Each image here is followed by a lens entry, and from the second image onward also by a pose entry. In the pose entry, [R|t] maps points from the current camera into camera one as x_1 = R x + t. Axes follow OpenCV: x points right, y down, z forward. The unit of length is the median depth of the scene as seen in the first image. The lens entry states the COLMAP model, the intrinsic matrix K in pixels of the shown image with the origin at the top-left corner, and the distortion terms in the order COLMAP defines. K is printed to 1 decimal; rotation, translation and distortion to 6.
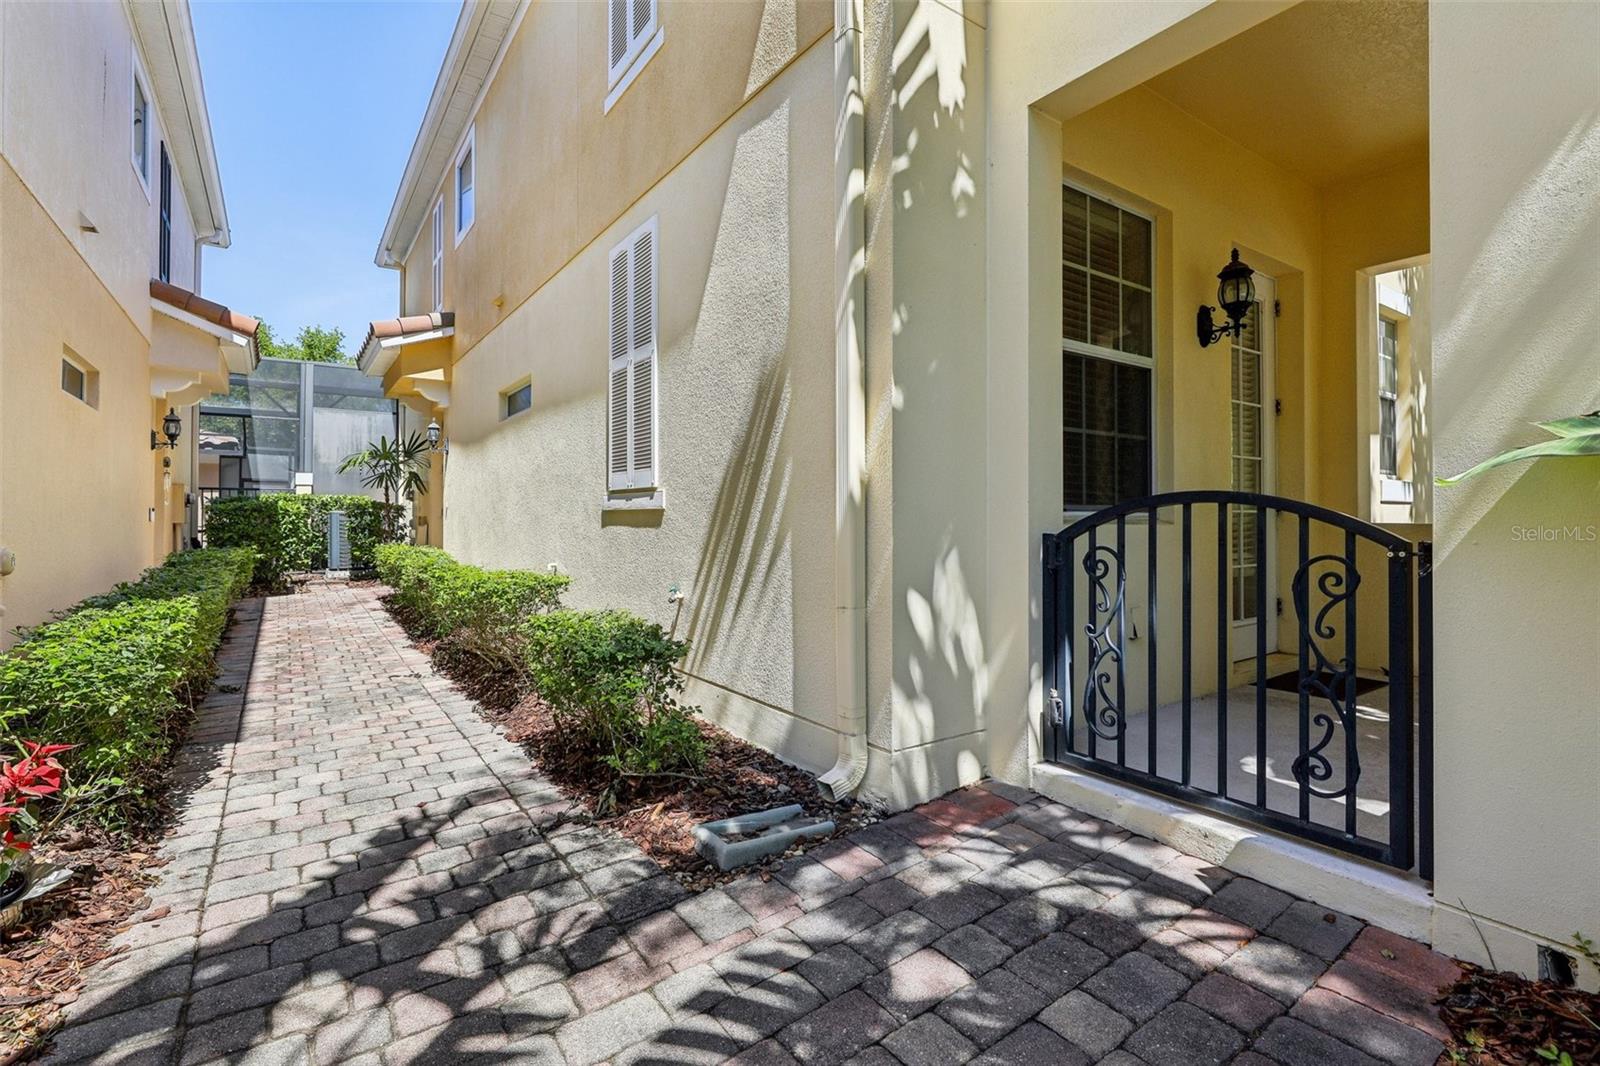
lens RADIAL K [[740.8, 0, 803.2], [0, 740.8, 520.5], [0, 0, 1]] dist [0.000831, 0.001223]
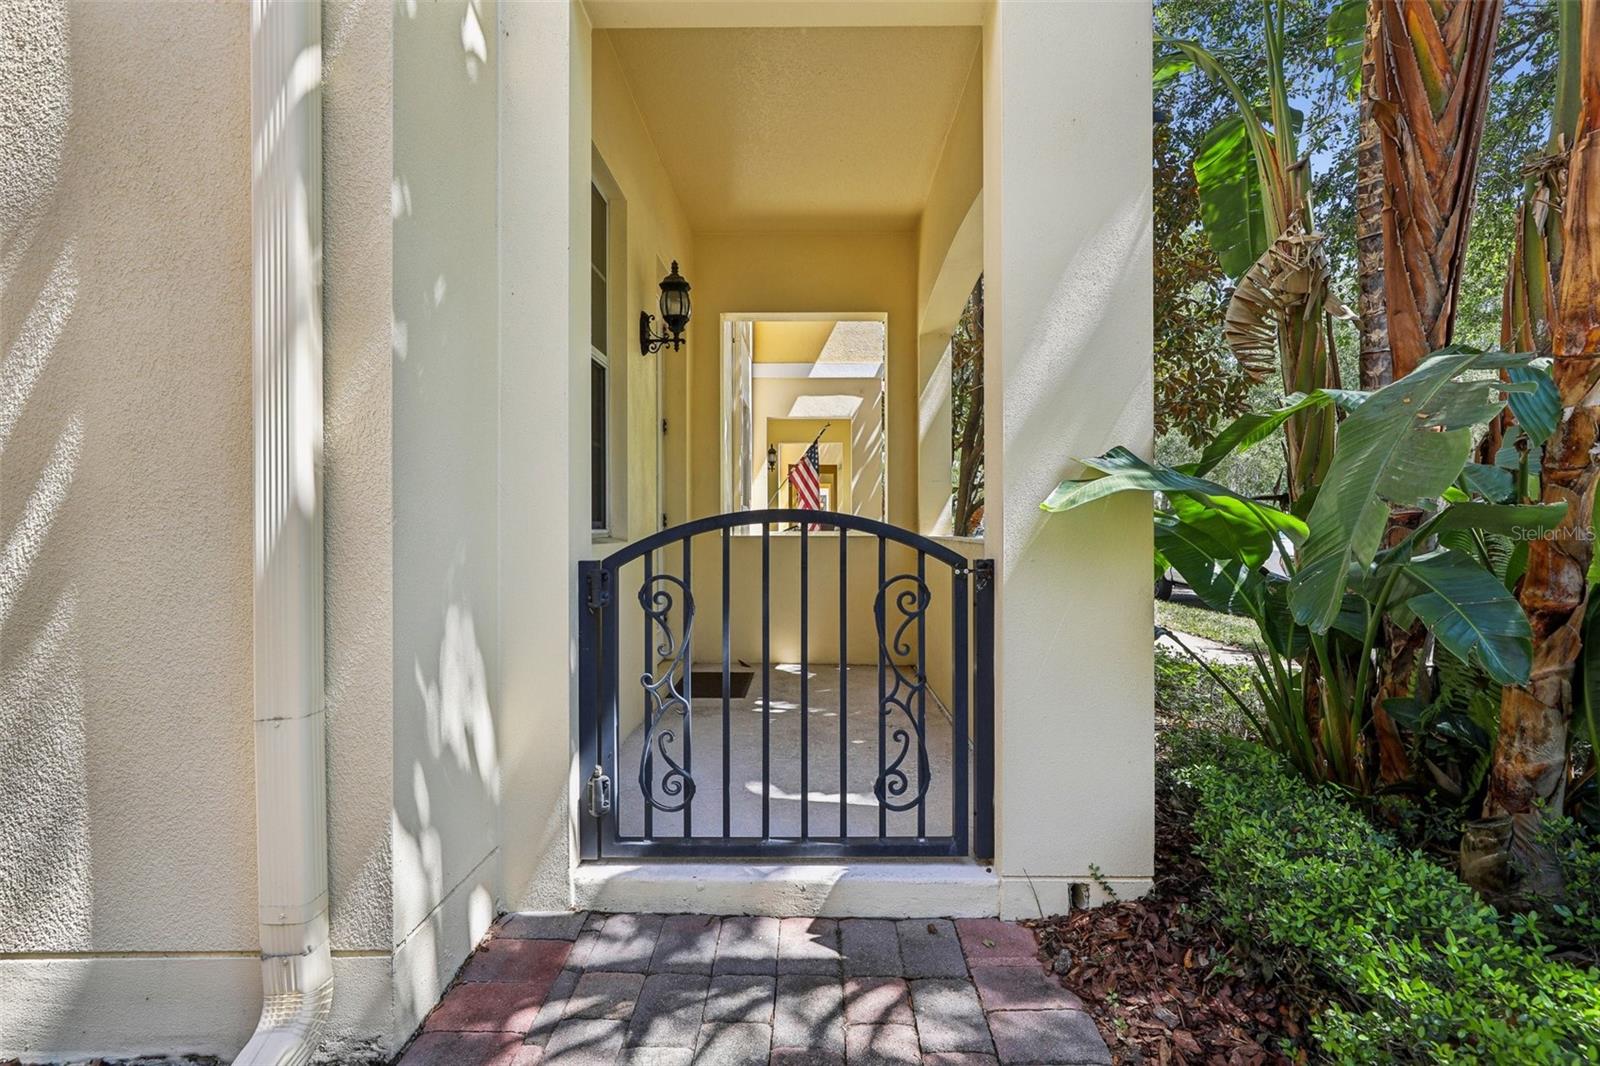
lens RADIAL K [[723.4, 0, 802.2], [0, 723.4, 528.4], [0, 0, 1]] dist [-0.009664, 0.000379]
pose [[0.575617, -0.006388, 0.817695, -0.170733], [0.006379, 0.999974, 0.003321, -0.018656], [-0.817695, 0.003304, 0.575642, 0.475678]]
